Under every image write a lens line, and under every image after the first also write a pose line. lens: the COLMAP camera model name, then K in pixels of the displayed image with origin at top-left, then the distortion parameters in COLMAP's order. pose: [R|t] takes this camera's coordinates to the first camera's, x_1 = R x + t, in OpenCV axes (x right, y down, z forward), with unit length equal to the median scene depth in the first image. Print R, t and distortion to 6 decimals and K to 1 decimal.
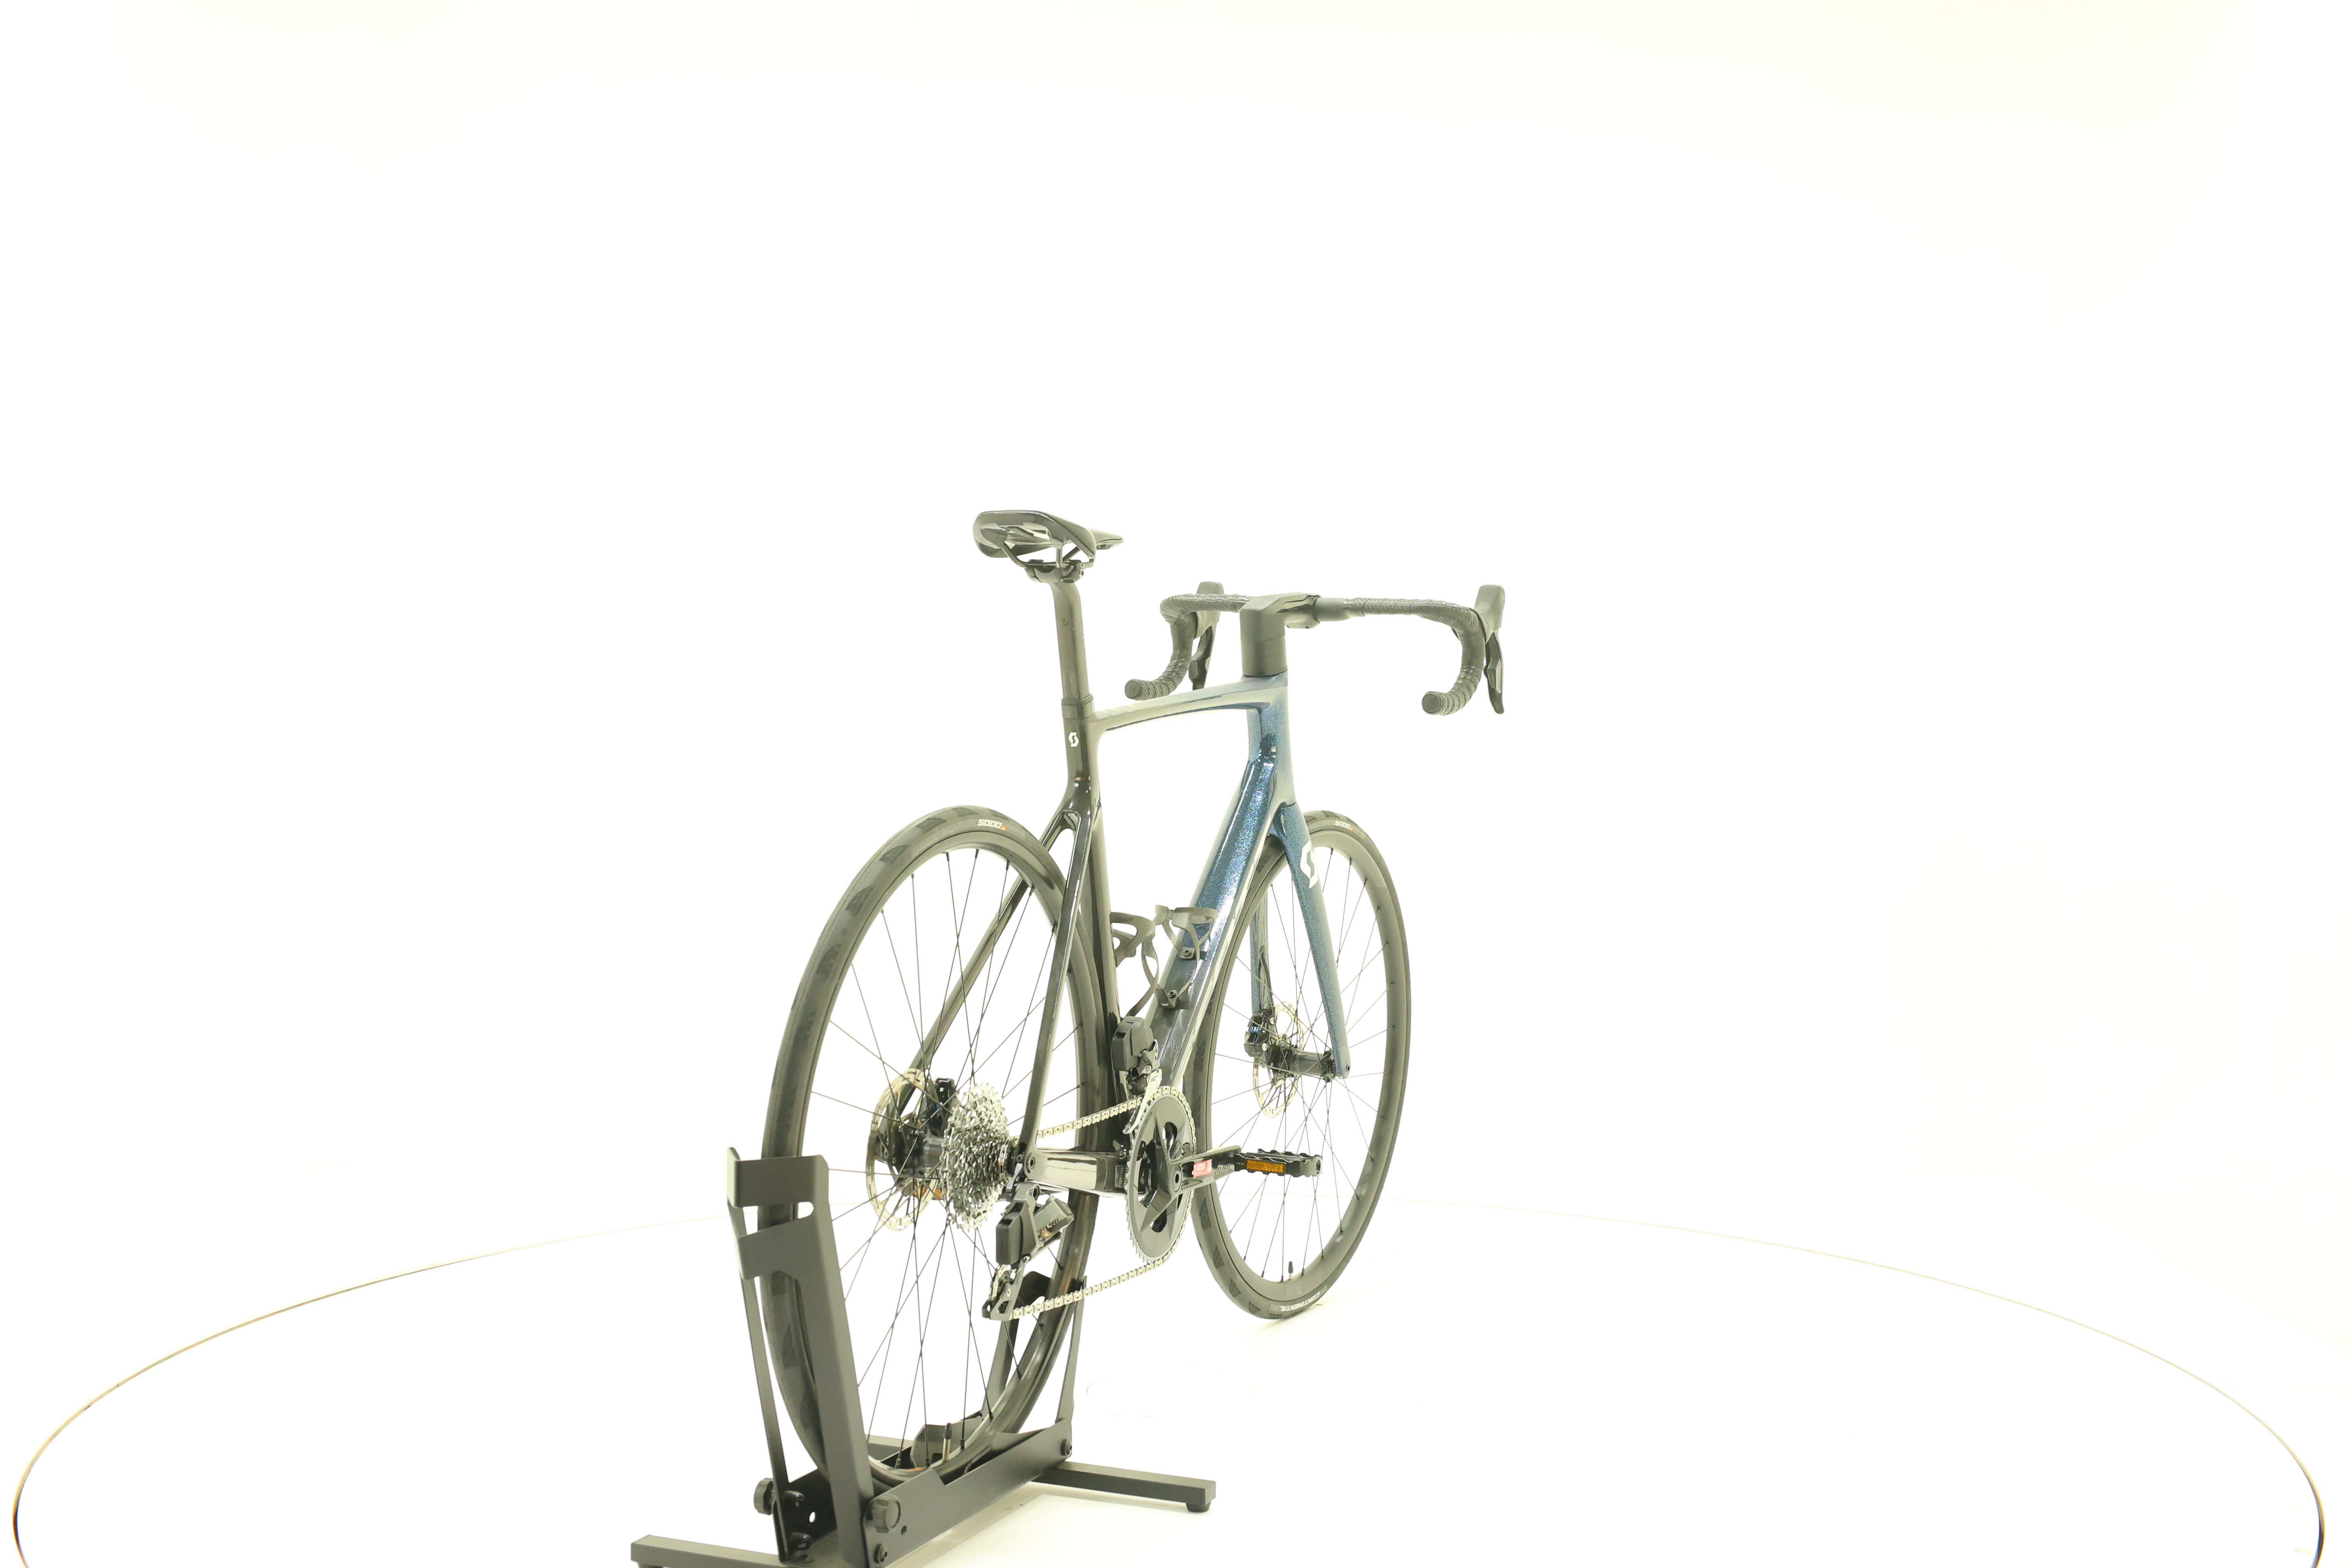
lens RADIAL K [[2480.5, 0, 1166.3], [0, 2480.5, 785.6], [0, 0, 1]] dist [-0.041015, 0.000000]
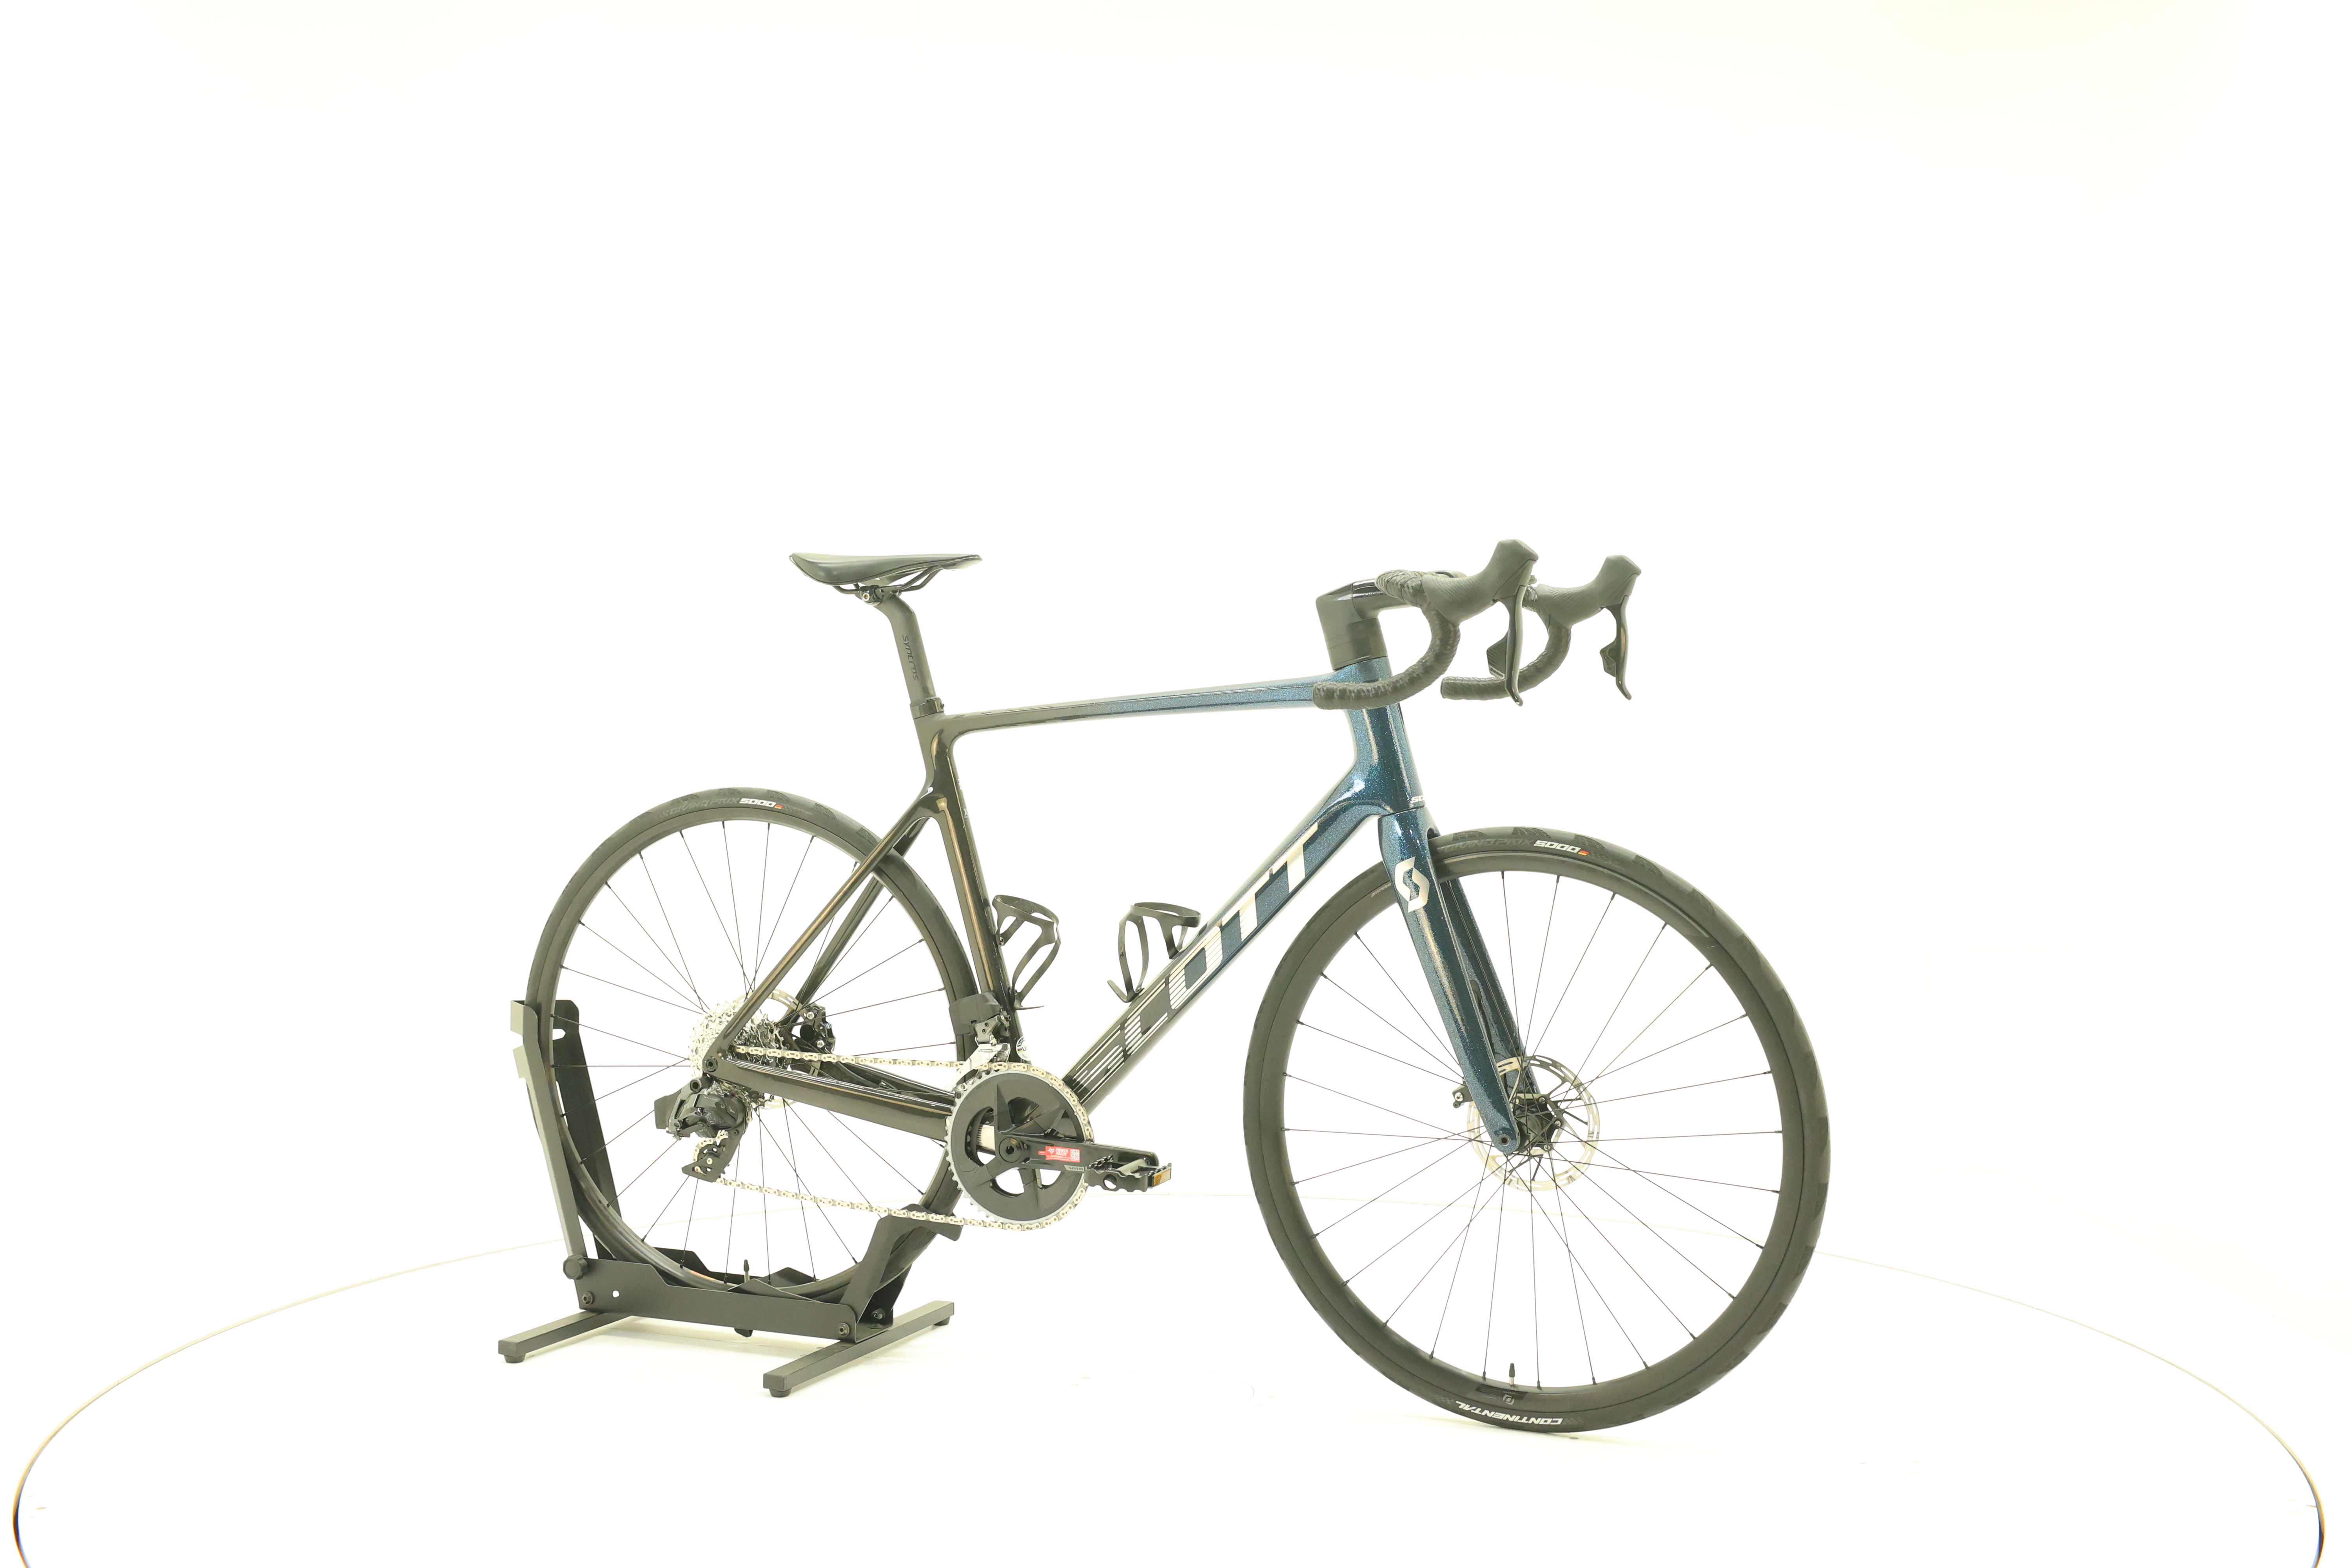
lens RADIAL K [[2480.5, 0, 1173.7], [0, 2480.5, 777.6], [0, 0, 1]] dist [-0.041015, 0.000000]
pose [[0.018223, 0.010028, -0.999784, 1.031079], [-0.025714, 0.999624, 0.009558, -0.012933], [0.999503, 0.025534, 0.018474, 1.009747]]
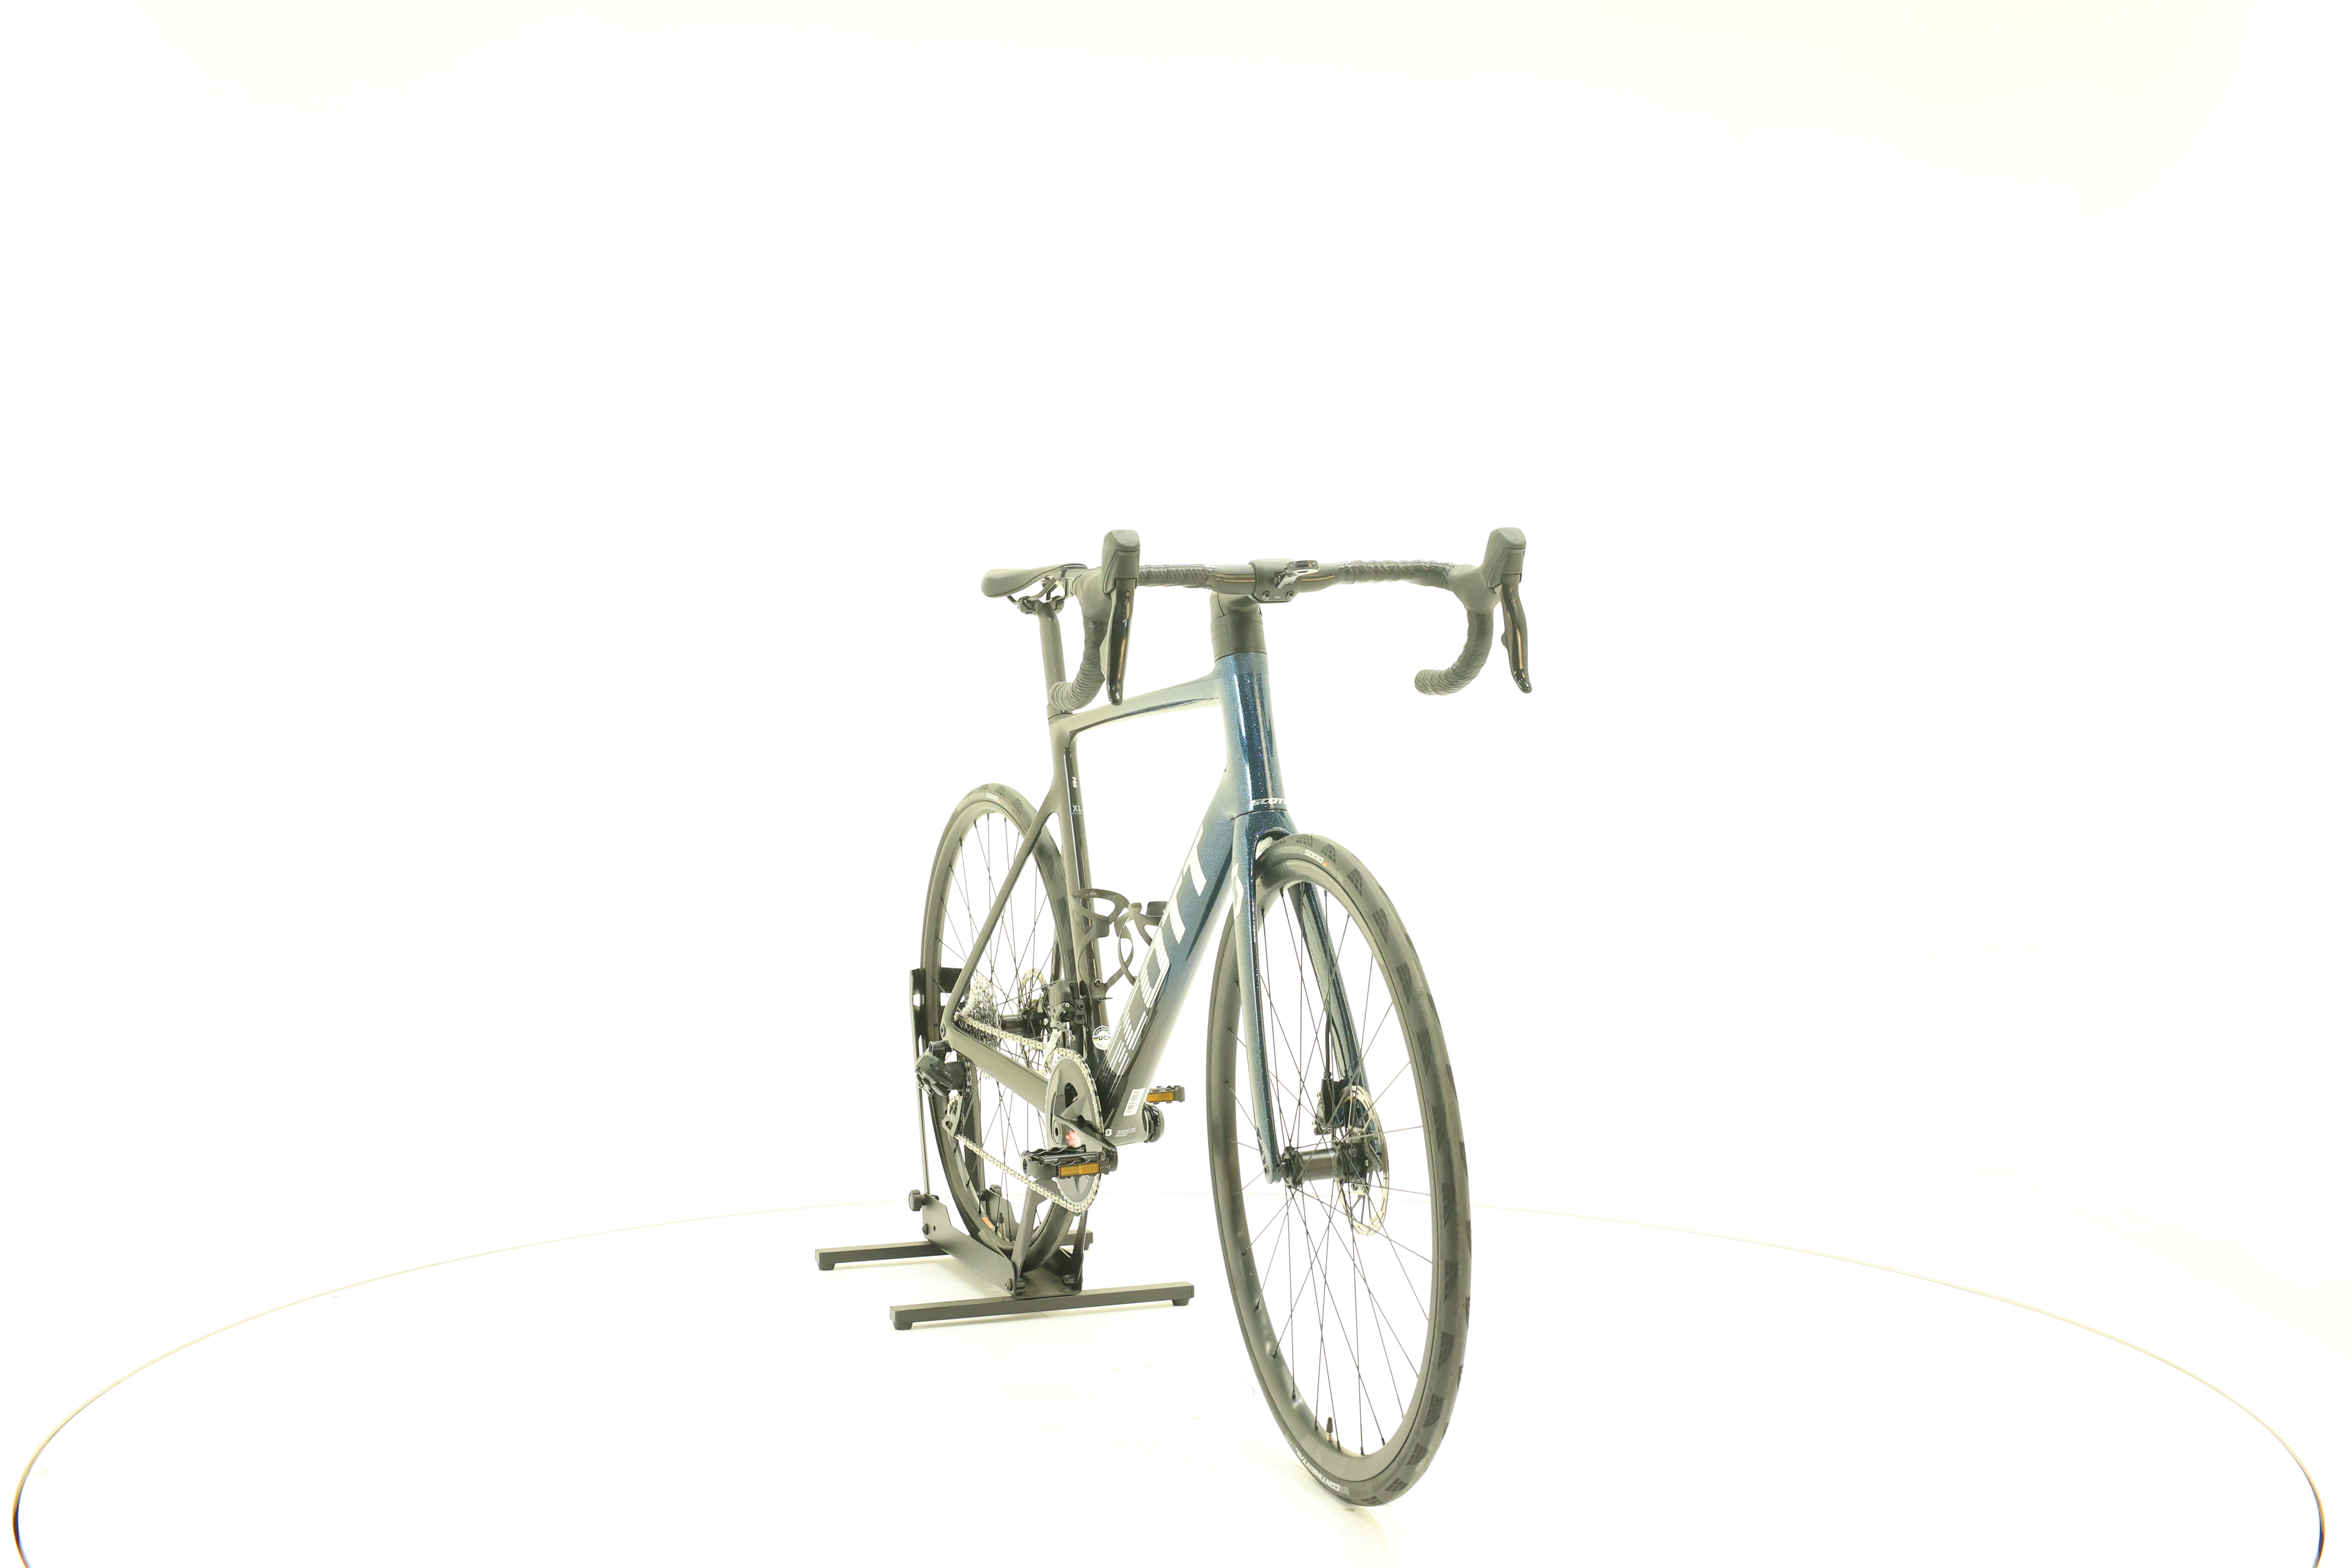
lens RADIAL K [[2480.5, 0, 1176.9], [0, 2480.5, 786.9], [0, 0, 1]] dist [-0.041015, 0.000000]
pose [[-0.689459, 0.007348, -0.724287, 0.745353], [-0.023165, 0.999213, 0.032189, -0.032268], [0.723954, 0.038971, -0.688746, 1.736978]]
